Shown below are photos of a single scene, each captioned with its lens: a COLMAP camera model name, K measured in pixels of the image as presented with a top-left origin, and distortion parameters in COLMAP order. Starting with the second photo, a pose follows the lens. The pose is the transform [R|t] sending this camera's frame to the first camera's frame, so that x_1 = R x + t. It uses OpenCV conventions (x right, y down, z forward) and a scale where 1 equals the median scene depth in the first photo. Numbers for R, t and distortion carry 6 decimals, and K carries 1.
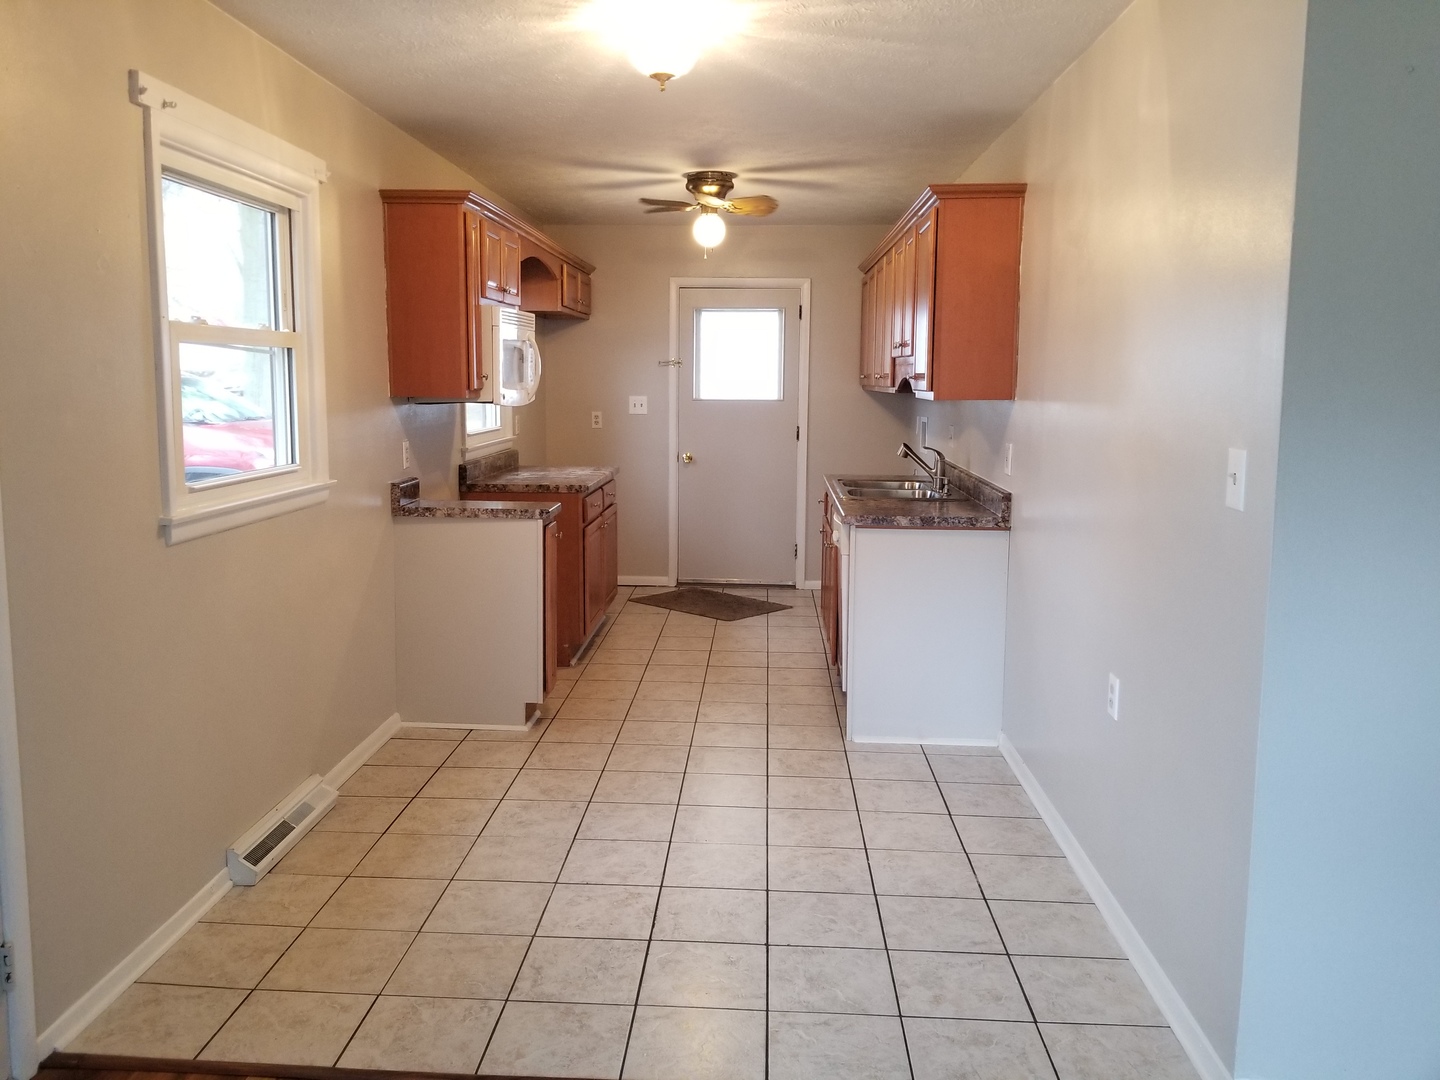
lens RADIAL K [[1176.1, 0, 691.9], [0, 1176.1, 502.6], [0, 0, 1]] dist [0.137804, -0.239236]
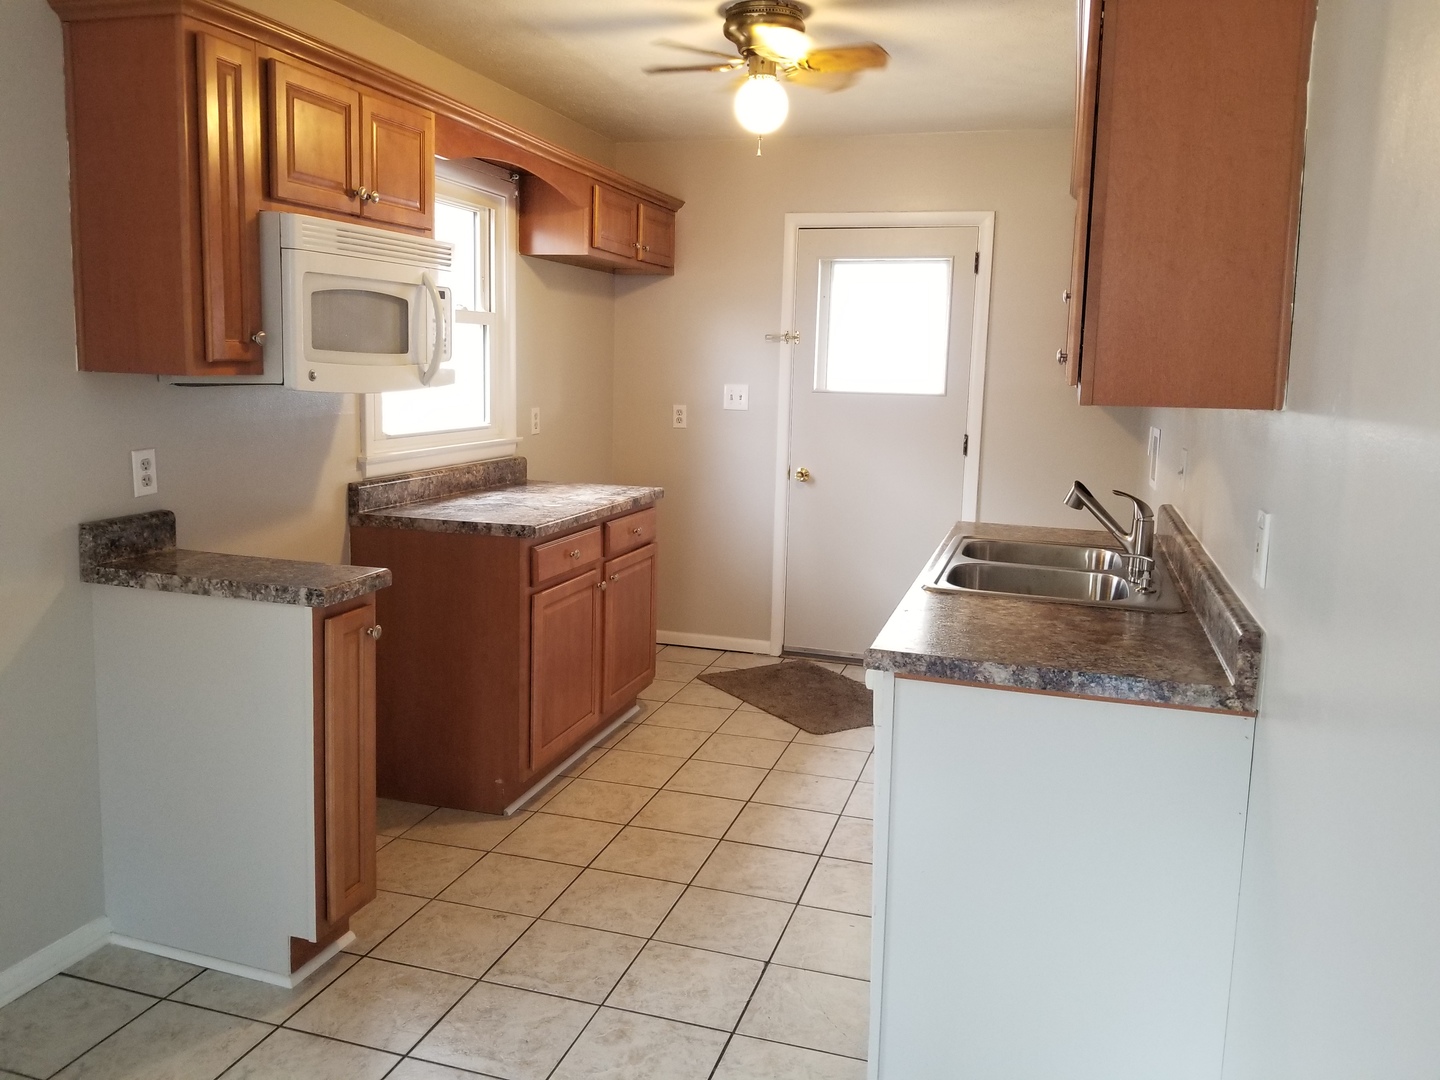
lens RADIAL K [[1176.1, 0, 691.9], [0, 1176.1, 502.6], [0, 0, 1]] dist [0.137804, -0.239236]
pose [[0.971405, 0.047967, -0.232532, 0.131377], [-0.045843, 0.998843, 0.014530, -0.039171], [0.232960, -0.003455, 0.972480, 0.419048]]
